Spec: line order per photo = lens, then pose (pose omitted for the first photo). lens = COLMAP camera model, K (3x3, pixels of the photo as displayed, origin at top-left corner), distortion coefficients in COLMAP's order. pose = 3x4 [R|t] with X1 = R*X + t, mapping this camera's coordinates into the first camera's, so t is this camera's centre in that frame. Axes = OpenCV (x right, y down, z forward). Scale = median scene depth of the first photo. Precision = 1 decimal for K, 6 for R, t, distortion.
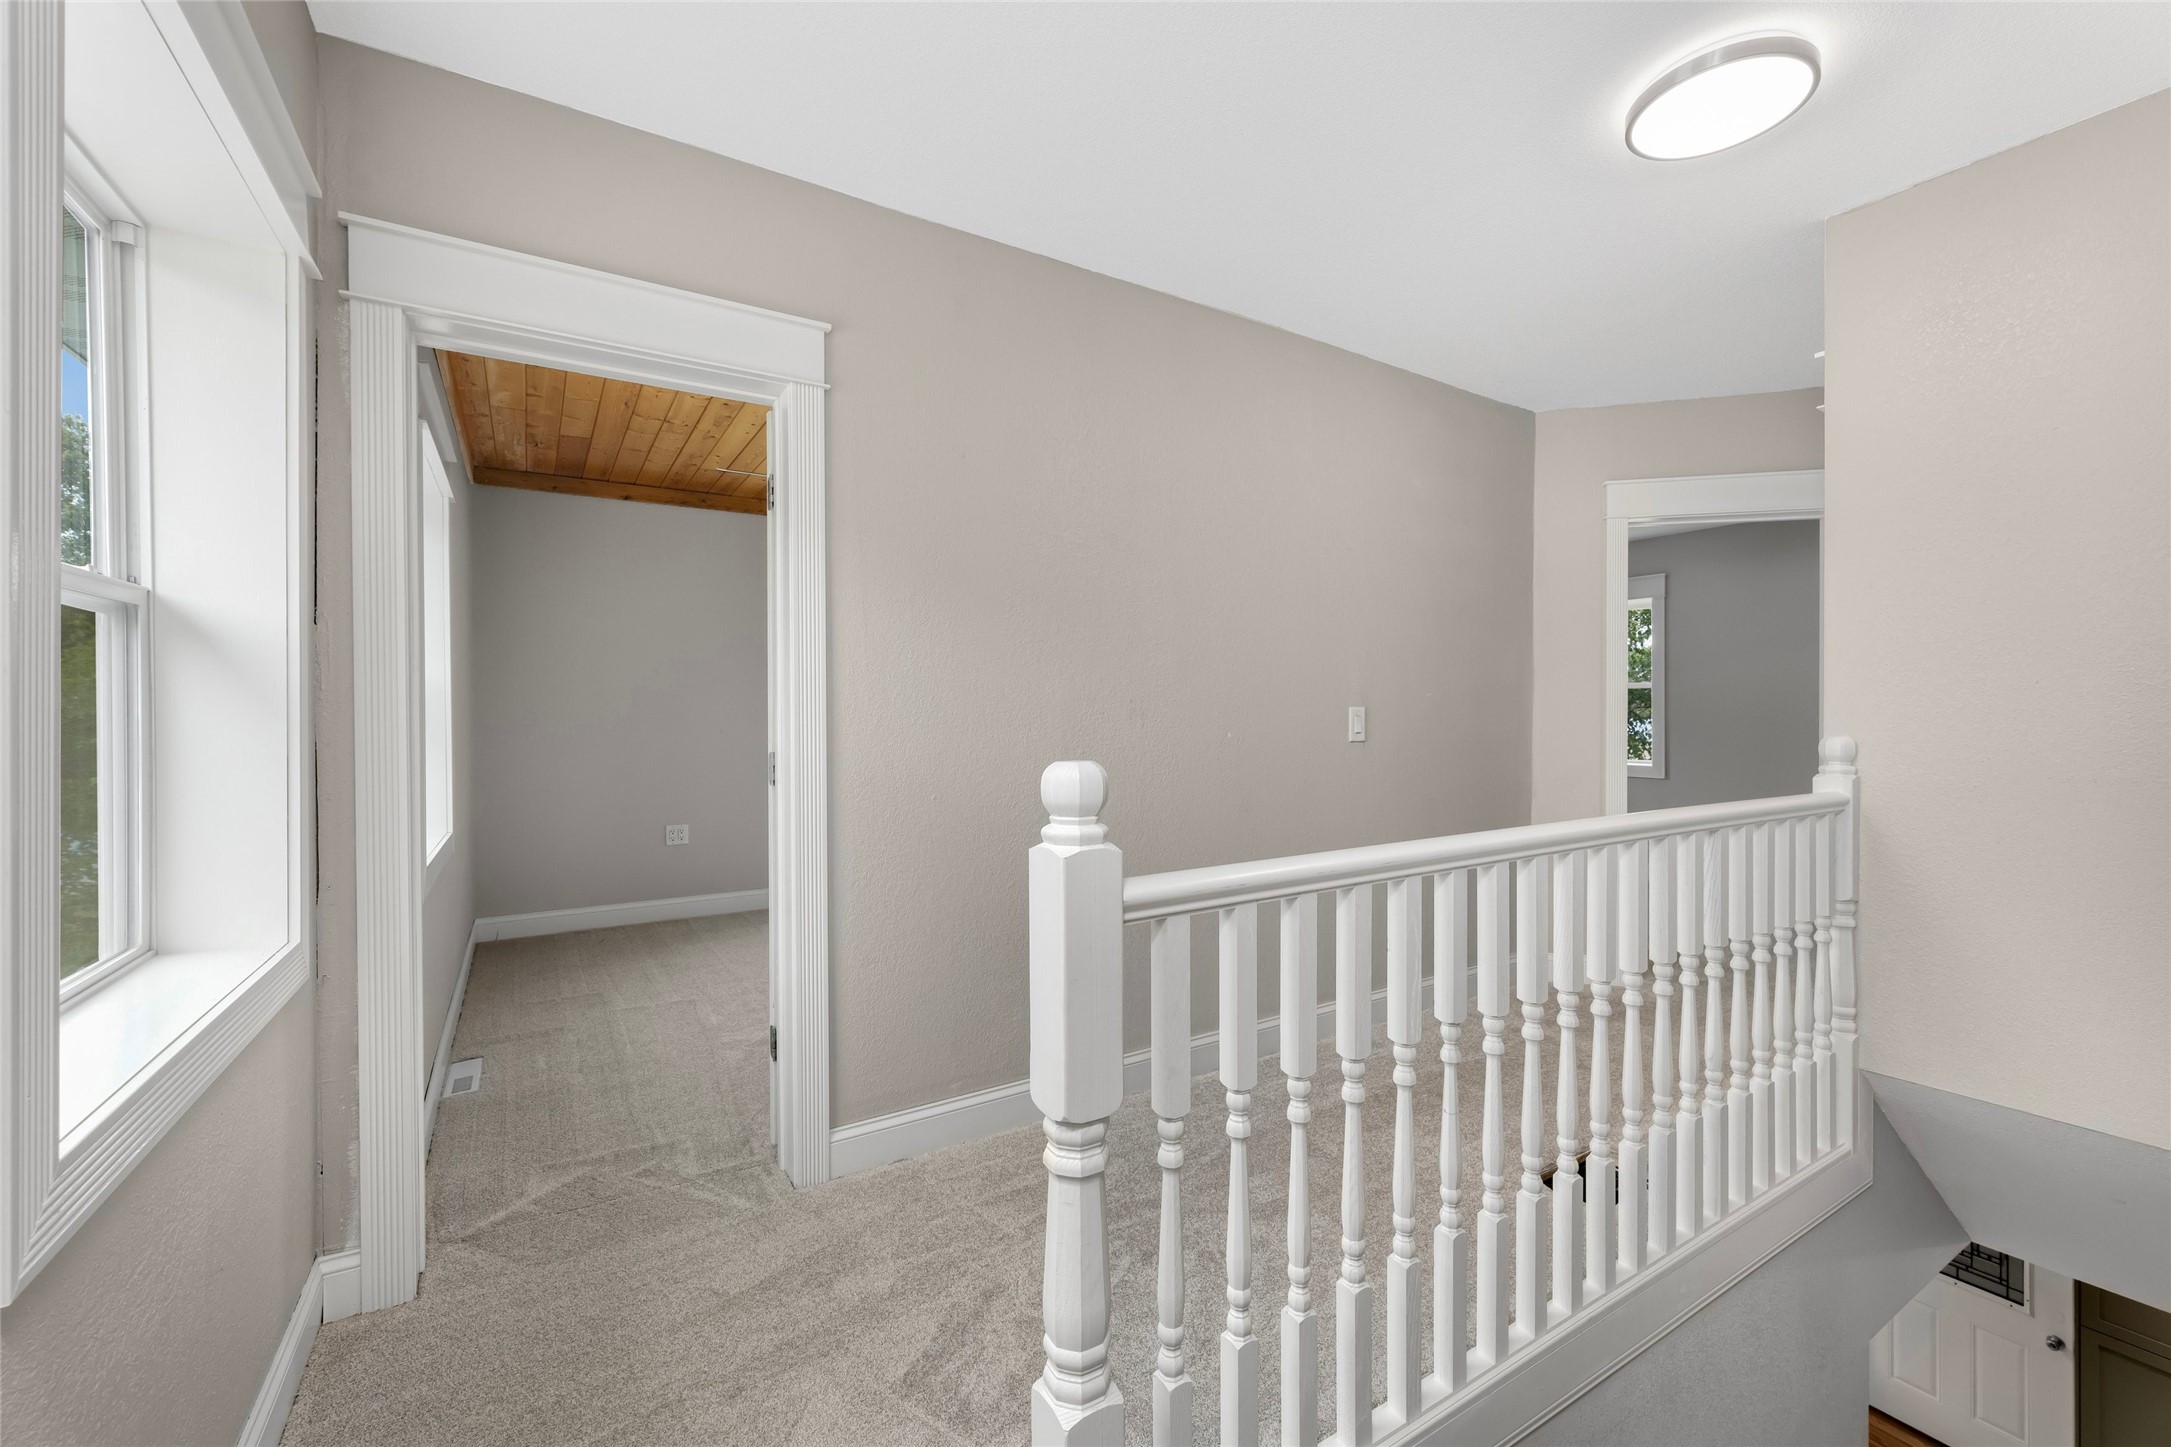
lens RADIAL K [[910.0, 0, 1094.9], [0, 910.0, 733.0], [0, 0, 1]] dist [0.000946, 0.000836]
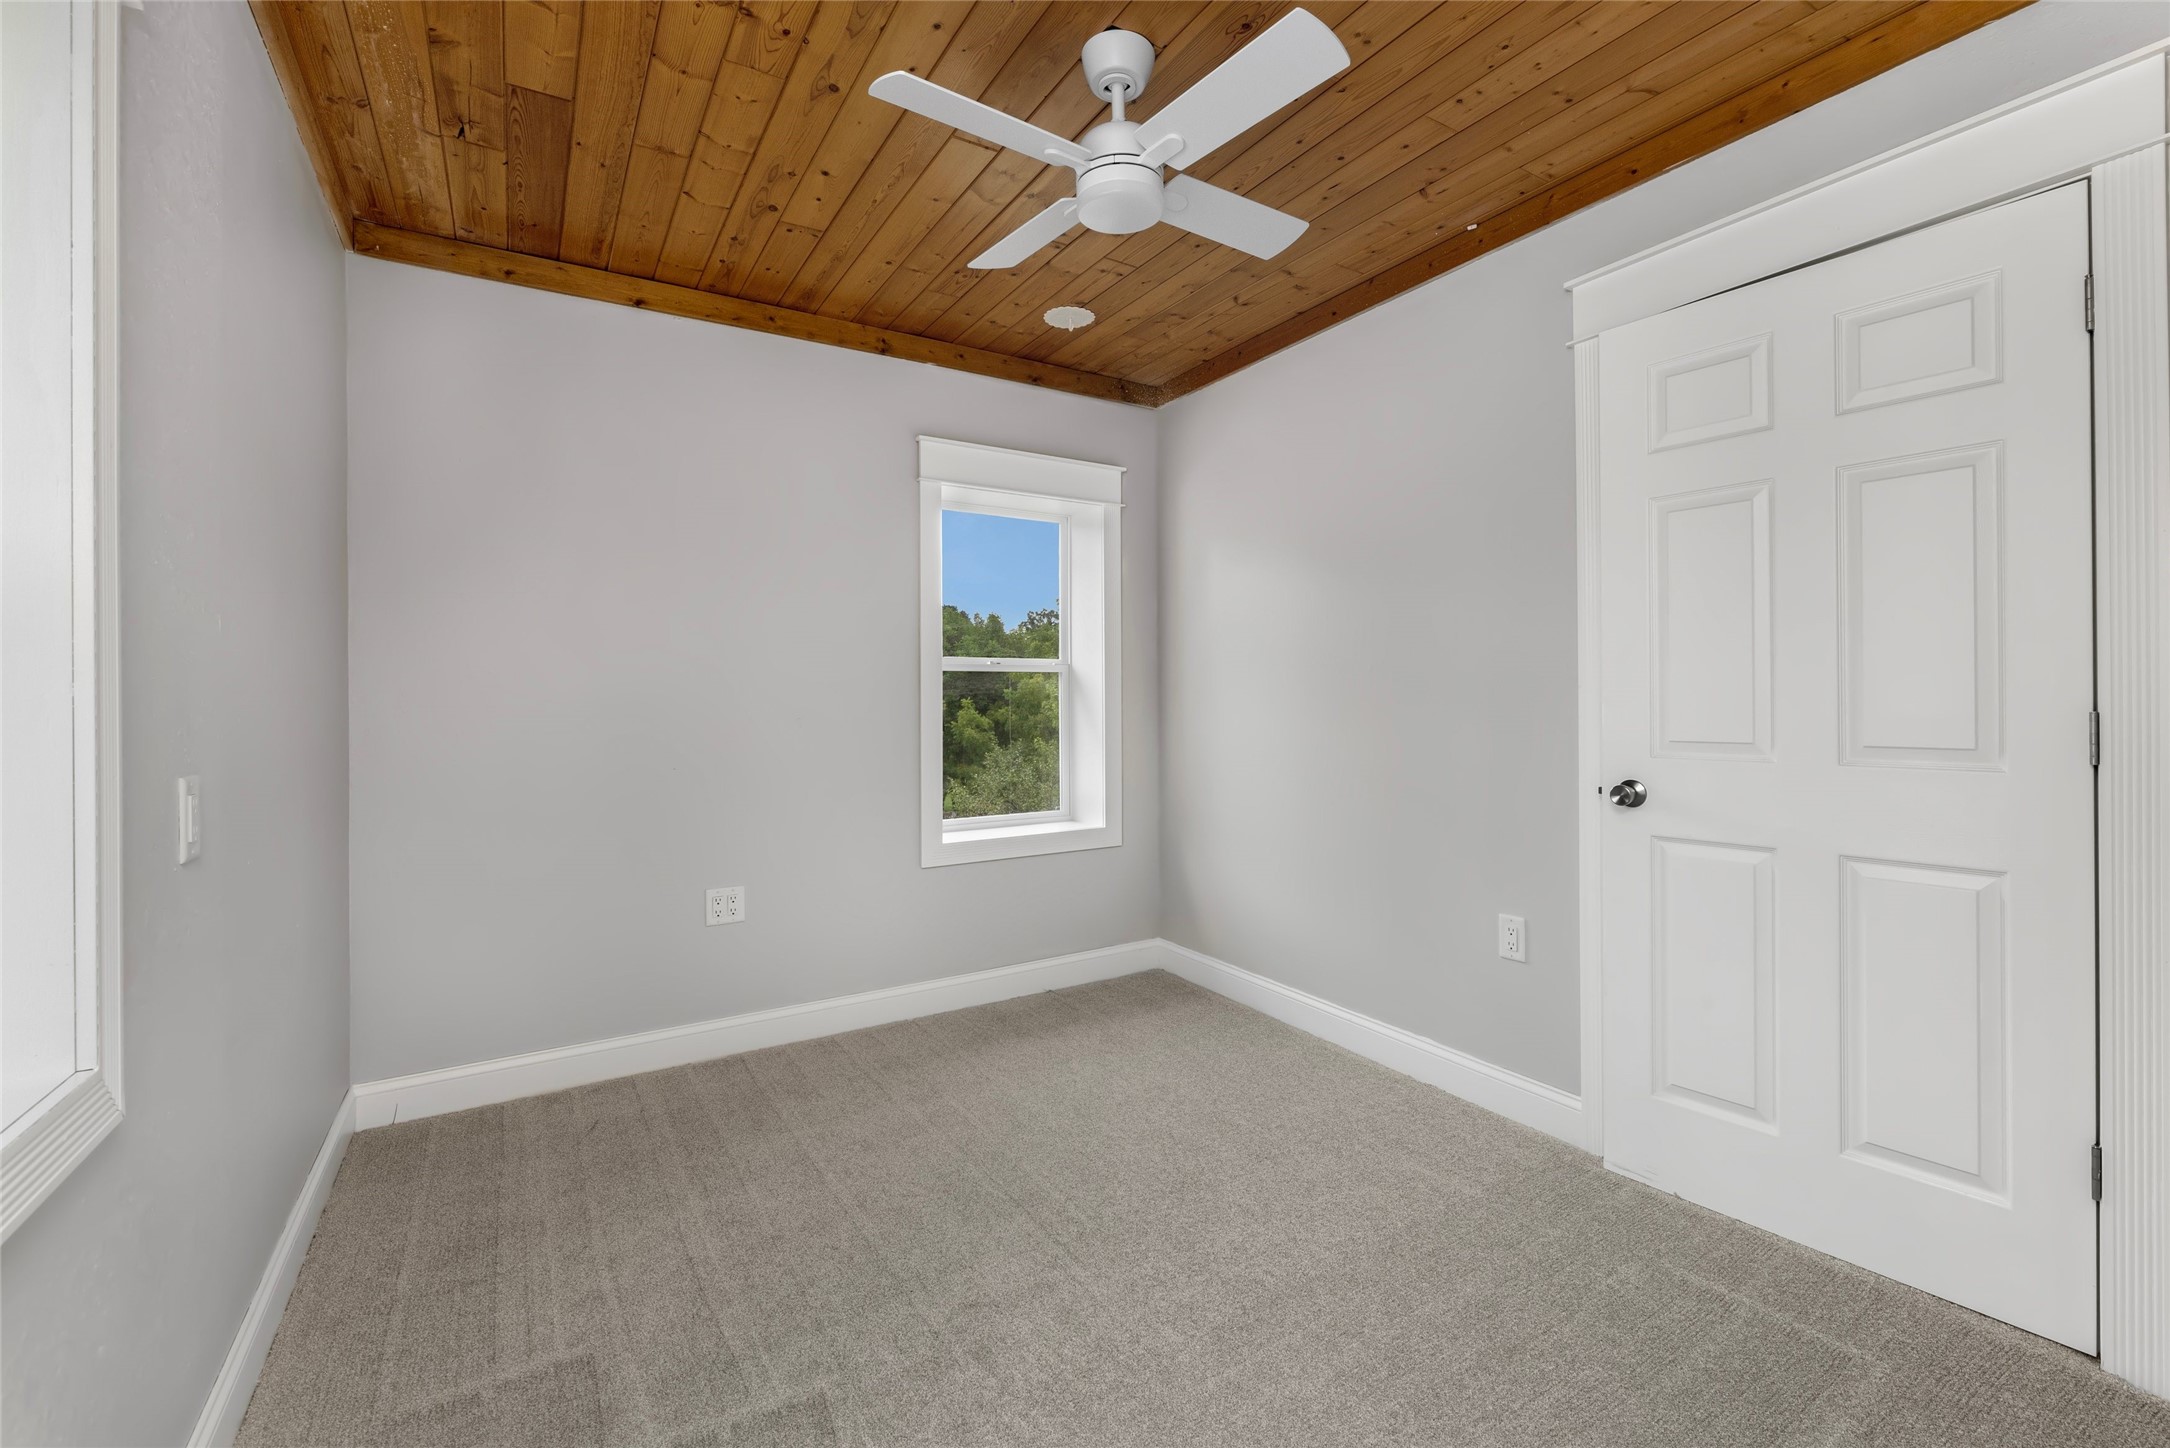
lens RADIAL K [[909.6, 0, 1075.3], [0, 909.6, 717.5], [0, 0, 1]] dist [0.000946, 0.000836]
pose [[0.999969, -0.001994, -0.007656, -0.240646], [0.001923, 0.999955, -0.009299, 0.001421], [0.007674, 0.009284, 0.999927, 0.442667]]
